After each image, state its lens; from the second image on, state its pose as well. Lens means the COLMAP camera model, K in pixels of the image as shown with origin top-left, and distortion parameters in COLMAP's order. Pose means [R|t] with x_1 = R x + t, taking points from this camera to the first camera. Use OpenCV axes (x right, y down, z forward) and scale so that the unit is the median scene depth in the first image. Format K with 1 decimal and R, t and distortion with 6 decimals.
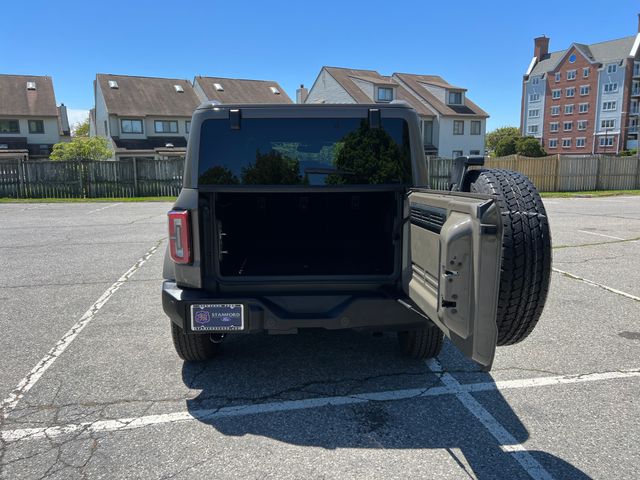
lens RADIAL K [[481.1, 0, 320.6], [0, 481.1, 233.0], [0, 0, 1]] dist [0.056040, -0.061183]
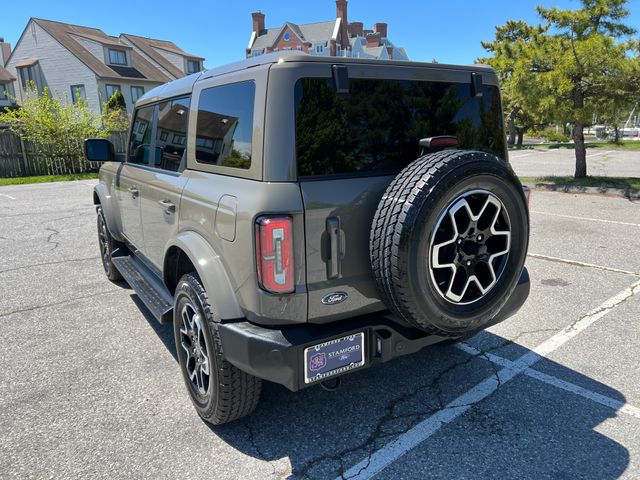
lens RADIAL K [[481.1, 0, 322.2], [0, 481.1, 239.8], [0, 0, 1]] dist [0.056040, -0.061183]
pose [[0.854399, -0.123403, 0.504751, -0.471868], [0.087767, 0.991706, 0.093890, -0.057782], [-0.512151, -0.035919, 0.858144, 0.322979]]
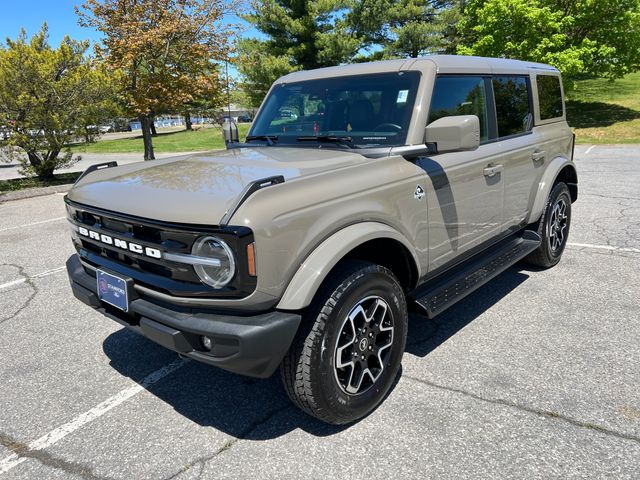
lens RADIAL K [[481.1, 0, 320.5], [0, 481.1, 243.2], [0, 0, 1]] dist [0.056040, -0.061183]
pose [[-0.737120, -0.138054, 0.661509, -0.678447], [0.153247, 0.919256, 0.362607, -0.356478], [-0.658156, 0.368660, -0.656446, 2.294779]]
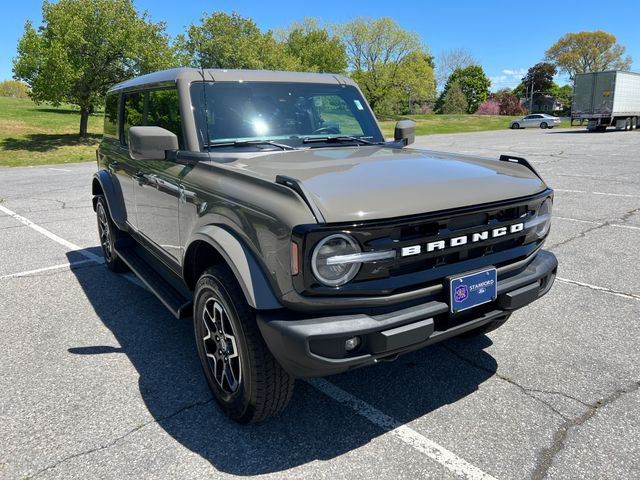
lens RADIAL K [[481.1, 0, 321.4], [0, 481.1, 241.5], [0, 0, 1]] dist [0.056040, -0.061183]
pose [[-0.839217, 0.157697, -0.520430, 0.446376], [-0.061545, 0.923337, 0.379027, -0.383588], [0.540303, 0.350115, -0.765174, 2.420482]]
